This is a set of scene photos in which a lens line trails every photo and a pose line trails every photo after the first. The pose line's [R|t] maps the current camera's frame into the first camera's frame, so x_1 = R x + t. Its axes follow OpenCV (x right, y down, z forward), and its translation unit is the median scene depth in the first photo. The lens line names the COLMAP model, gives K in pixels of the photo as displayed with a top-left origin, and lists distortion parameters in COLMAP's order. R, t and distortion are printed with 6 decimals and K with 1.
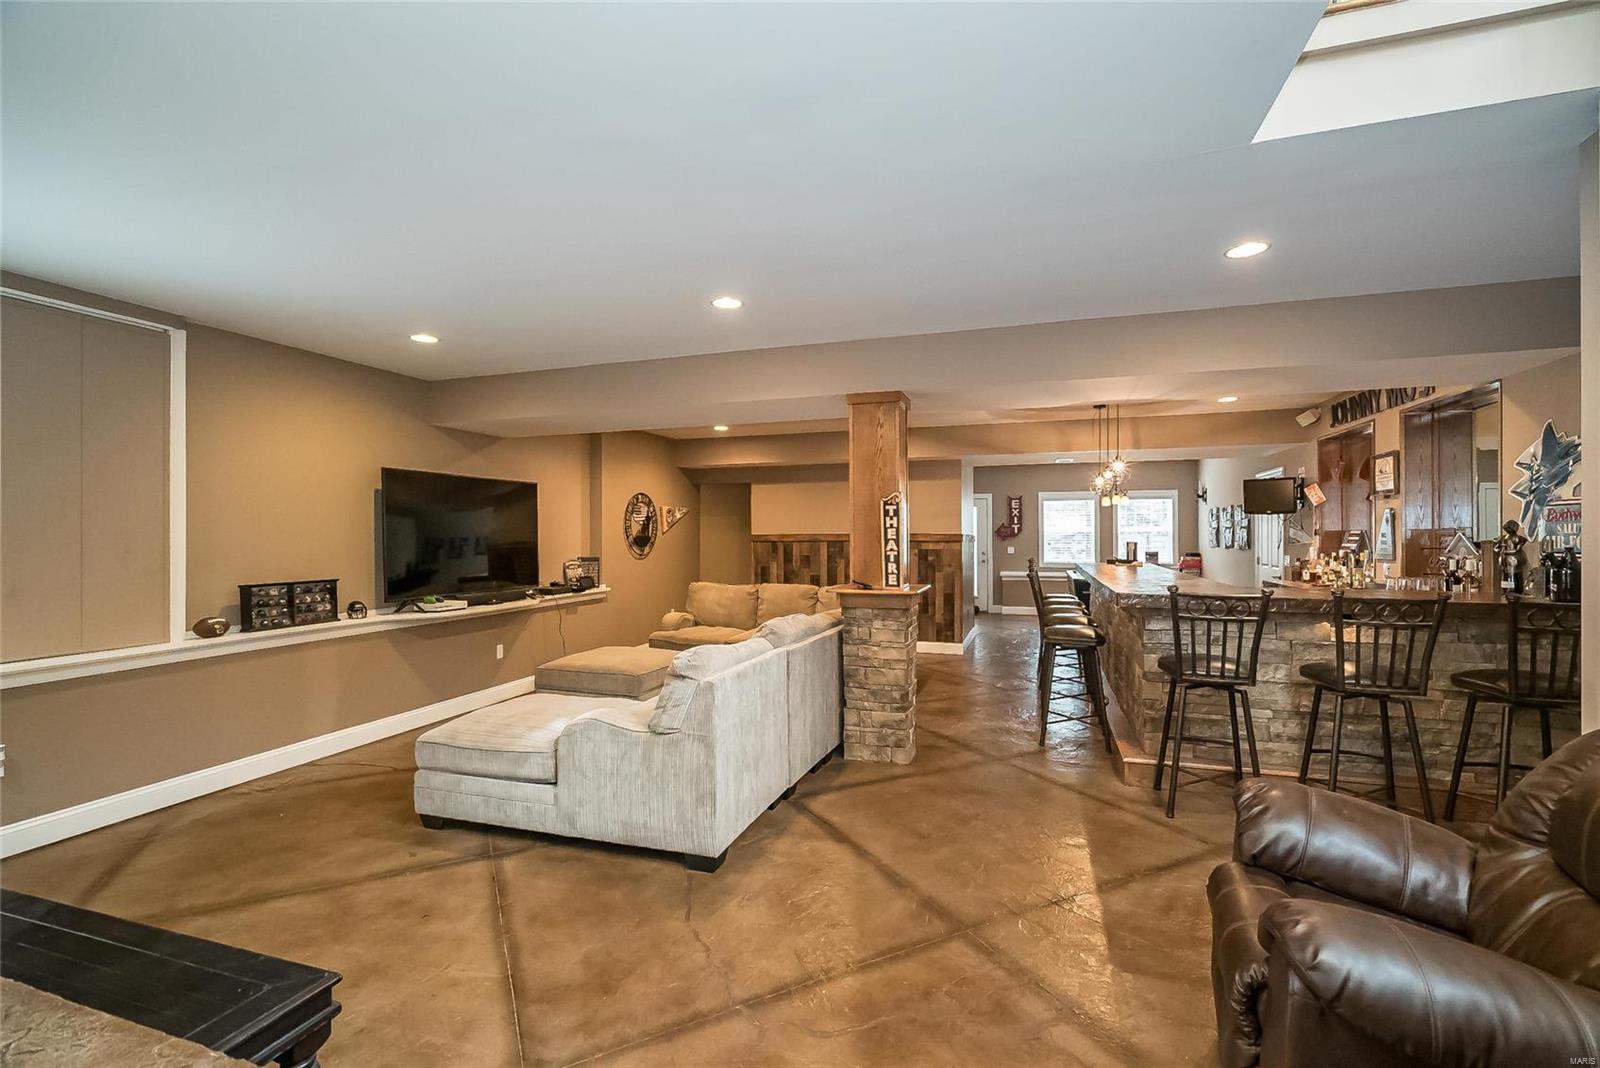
lens RADIAL K [[724.5, 0, 782.2], [0, 724.5, 543.1], [0, 0, 1]] dist [-0.009329, 0.000462]
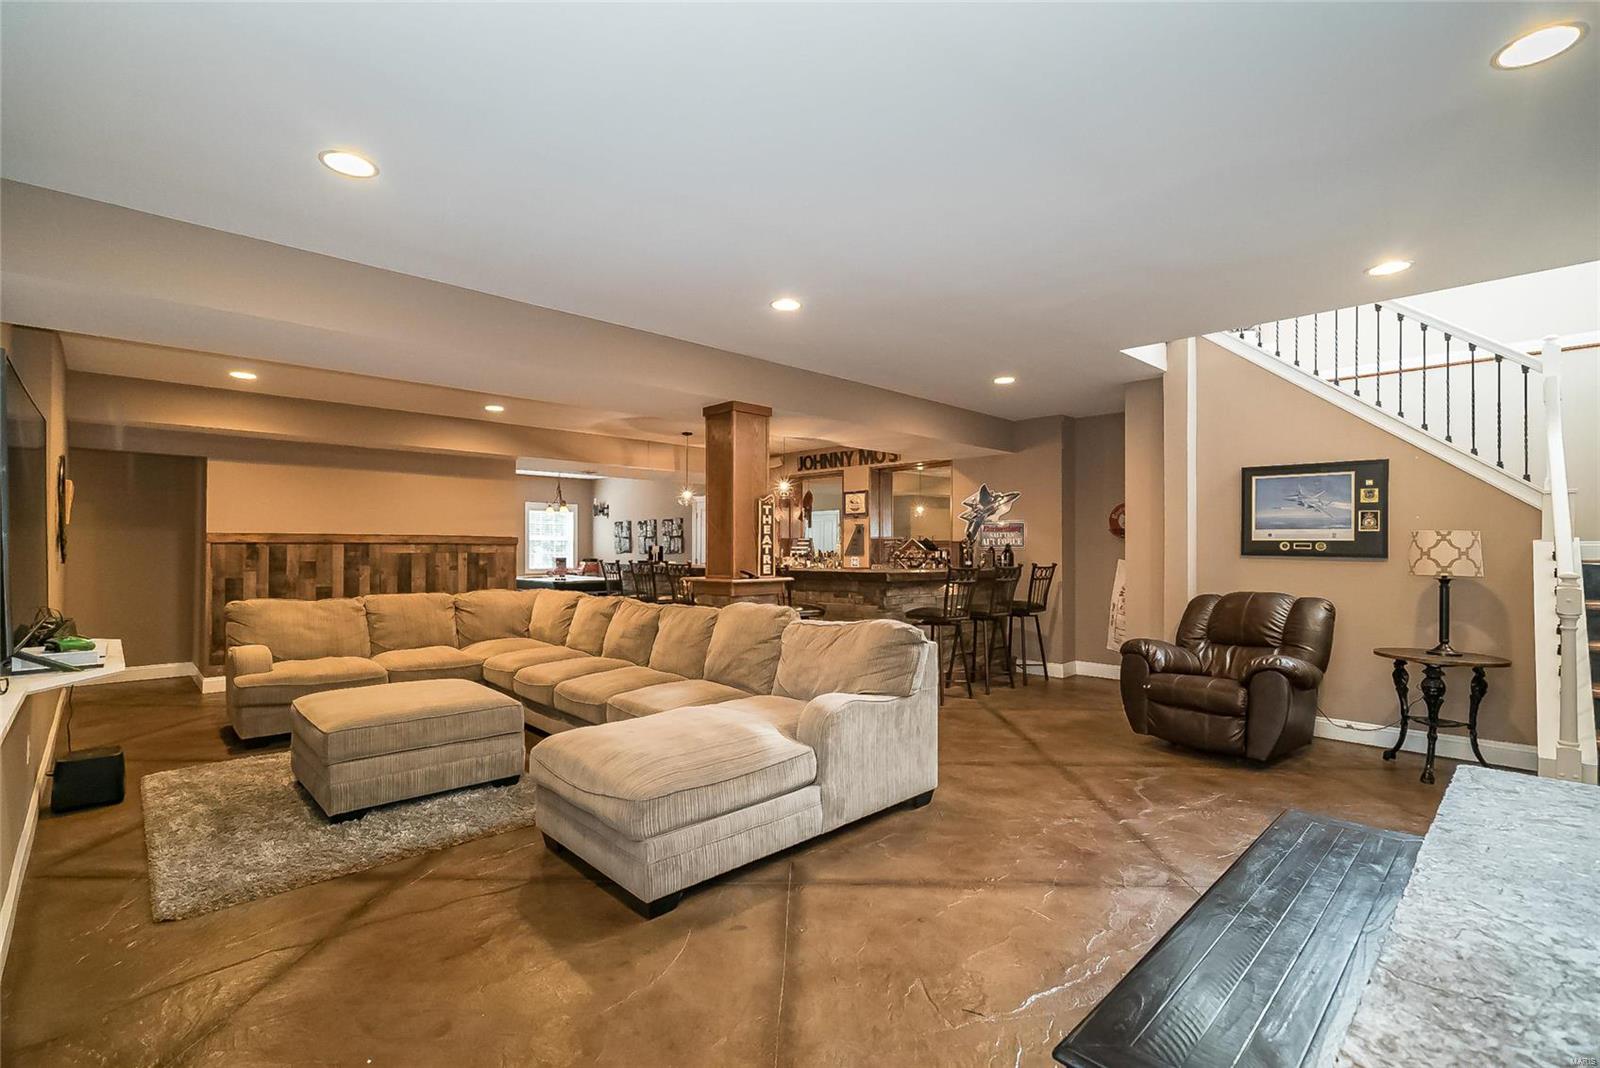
lens RADIAL K [[724.5, 0, 782.2], [0, 724.5, 543.1], [0, 0, 1]] dist [-0.009329, 0.000462]
pose [[0.457383, 0.012402, 0.889183, -0.868528], [0.006498, 0.999829, -0.017288, 0.028763], [-0.889246, 0.013685, 0.457224, 0.447597]]
